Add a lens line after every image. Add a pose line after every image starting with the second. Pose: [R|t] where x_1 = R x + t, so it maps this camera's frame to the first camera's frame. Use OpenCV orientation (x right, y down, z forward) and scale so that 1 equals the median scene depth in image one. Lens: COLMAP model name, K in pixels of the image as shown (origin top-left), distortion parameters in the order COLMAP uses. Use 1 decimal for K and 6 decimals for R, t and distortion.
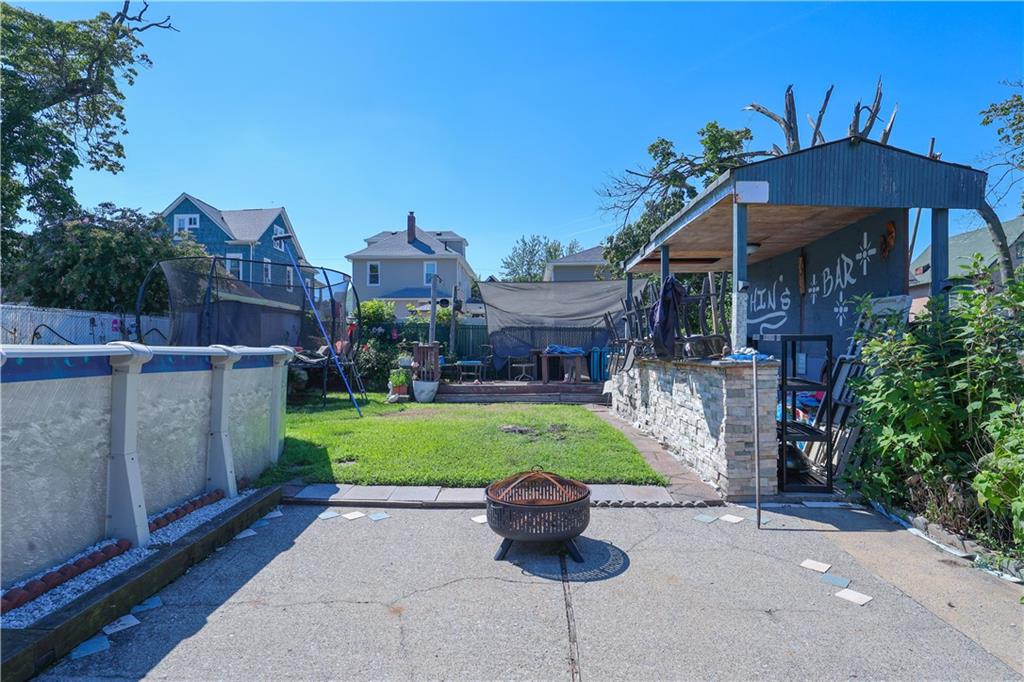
lens RADIAL K [[561.4, 0, 511.7], [0, 561.4, 342.3], [0, 0, 1]] dist [0.003178, -0.000985]
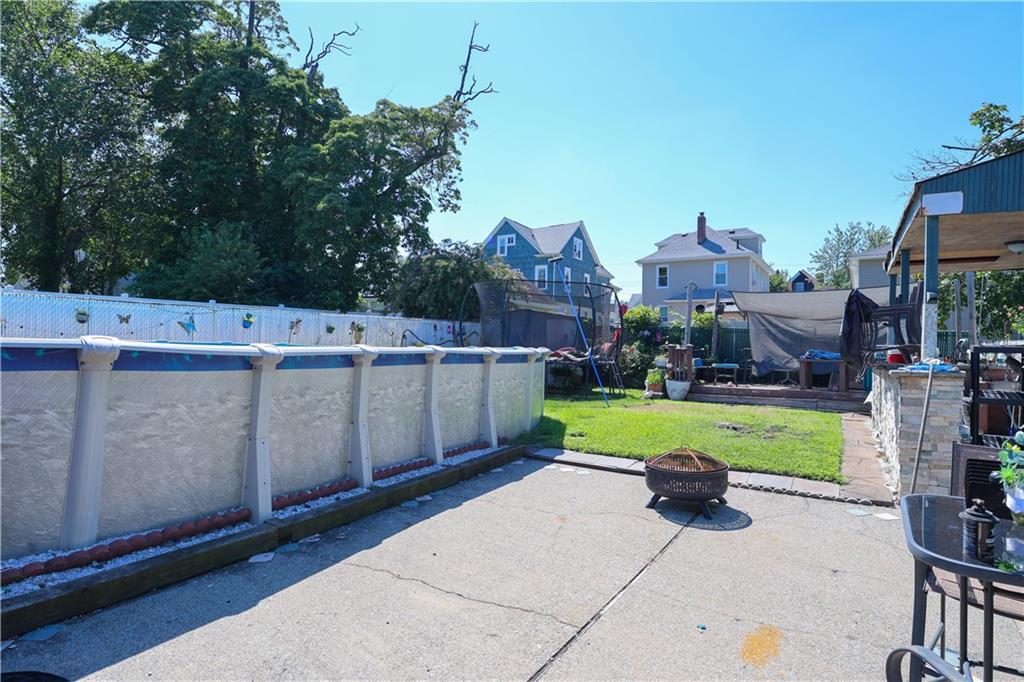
lens RADIAL K [[561.4, 0, 511.0], [0, 561.4, 345.8], [0, 0, 1]] dist [0.003178, -0.000985]
pose [[0.864799, 0.015158, -0.501889, 0.110773], [-0.011911, 0.999882, 0.009675, -0.005624], [0.501976, -0.002389, 0.864878, -0.106580]]
